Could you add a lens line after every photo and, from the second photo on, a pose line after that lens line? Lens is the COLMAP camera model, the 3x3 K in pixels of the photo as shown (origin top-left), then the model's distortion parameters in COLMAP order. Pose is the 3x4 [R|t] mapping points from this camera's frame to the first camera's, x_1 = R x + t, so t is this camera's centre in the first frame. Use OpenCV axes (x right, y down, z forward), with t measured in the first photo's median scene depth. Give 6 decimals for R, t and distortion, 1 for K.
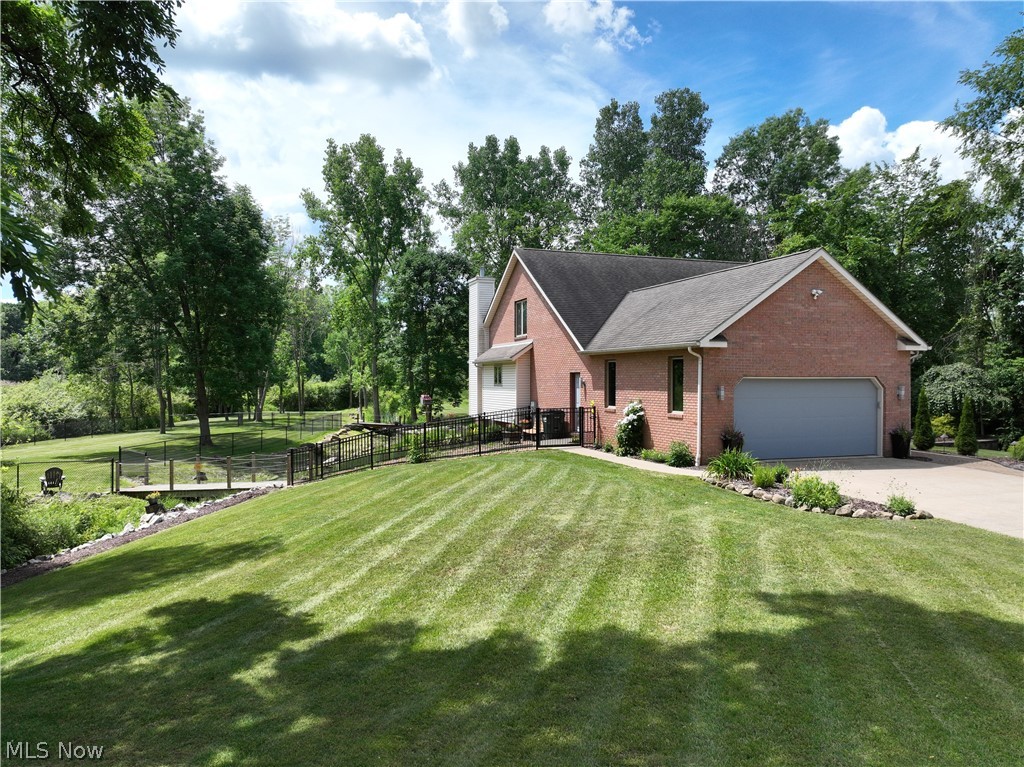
lens RADIAL K [[722.6, 0, 512.0], [0, 722.6, 383.5], [0, 0, 1]] dist [0.007635, -0.001636]
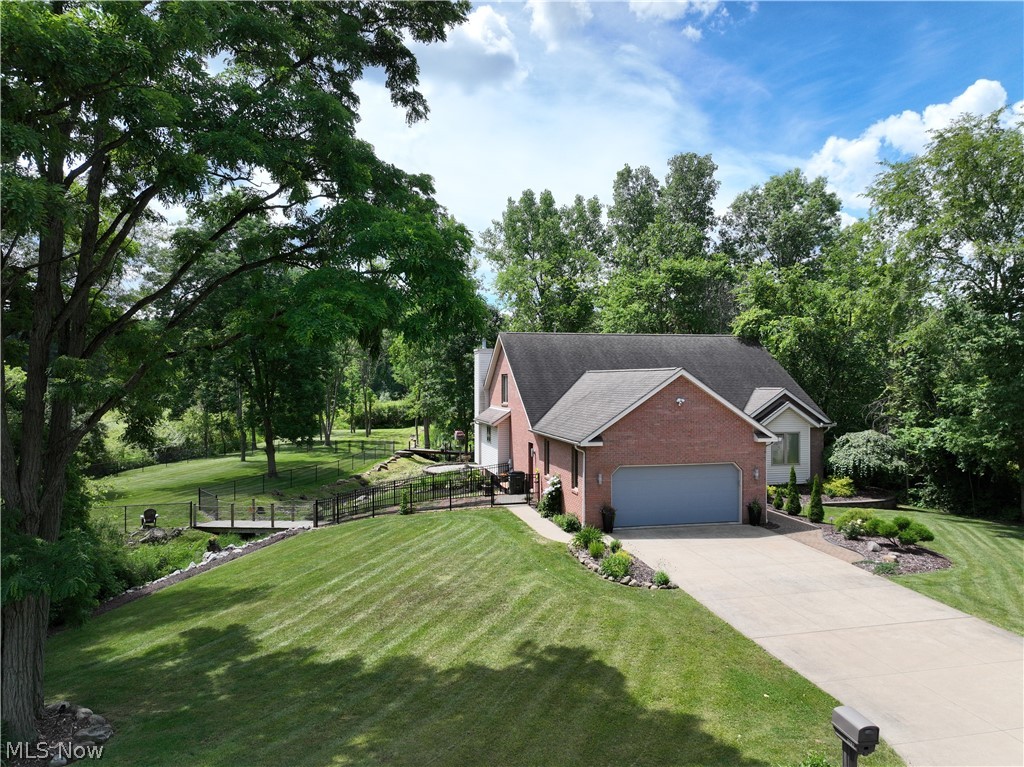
lens RADIAL K [[722.6, 0, 512.0], [0, 722.6, 383.5], [0, 0, 1]] dist [0.007635, -0.001636]
pose [[0.992863, -0.001273, -0.119254, 0.257670], [0.001195, 0.999999, -0.000719, -0.148804], [0.119255, 0.000571, 0.992864, -0.335612]]
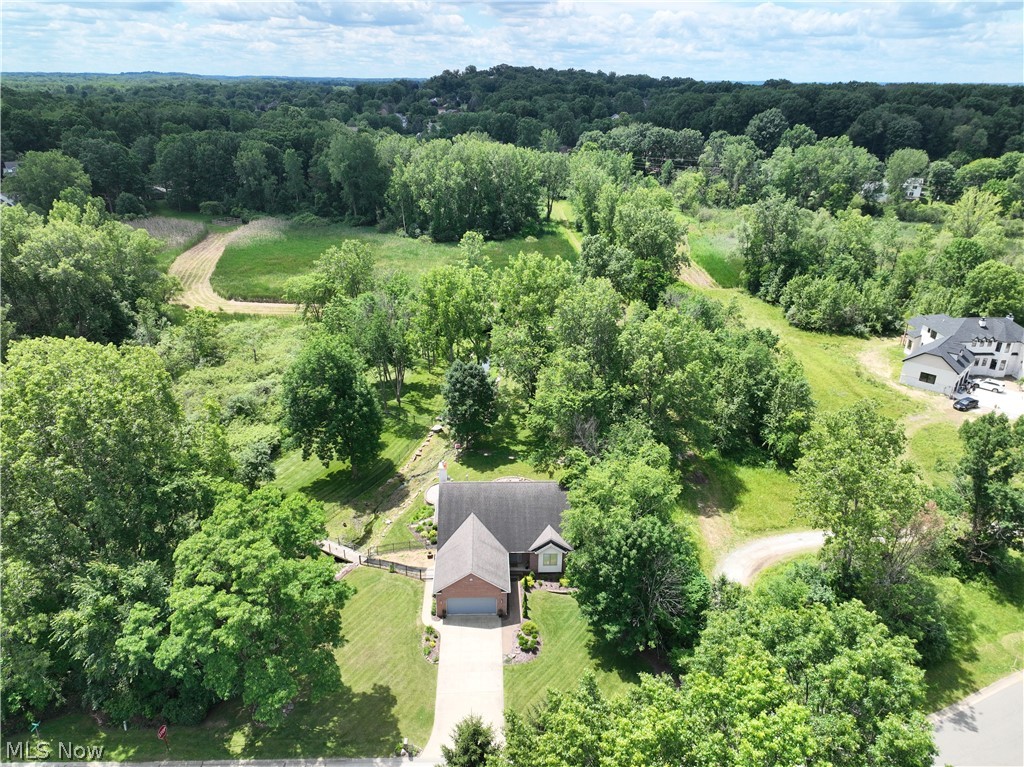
lens RADIAL K [[722.6, 0, 512.0], [0, 722.6, 383.5], [0, 0, 1]] dist [0.007635, -0.001636]
pose [[0.953864, 0.128417, -0.271389, 1.409475], [-0.014215, 0.922214, 0.386418, -2.341374], [0.299901, -0.364732, 0.881493, -1.721328]]
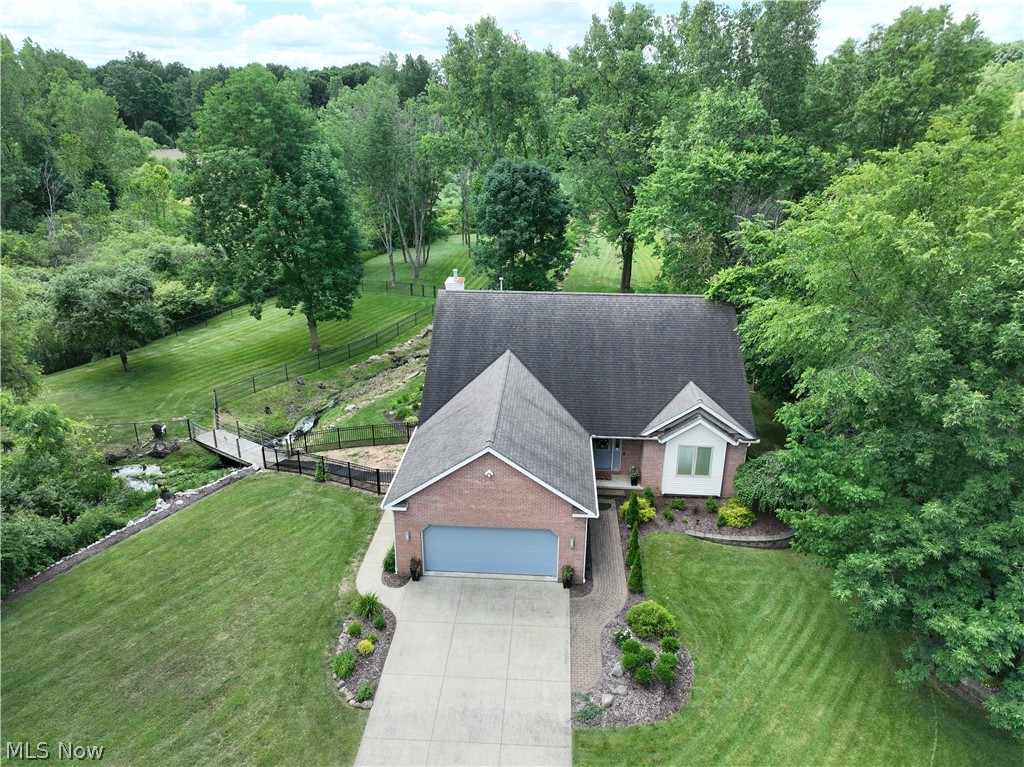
lens RADIAL K [[722.6, 0, 512.0], [0, 722.6, 383.5], [0, 0, 1]] dist [0.007635, -0.001636]
pose [[0.918587, 0.148768, -0.366151, 0.865533], [-0.009369, 0.934387, 0.356137, -0.706012], [0.395108, -0.323713, 0.859709, -0.055146]]
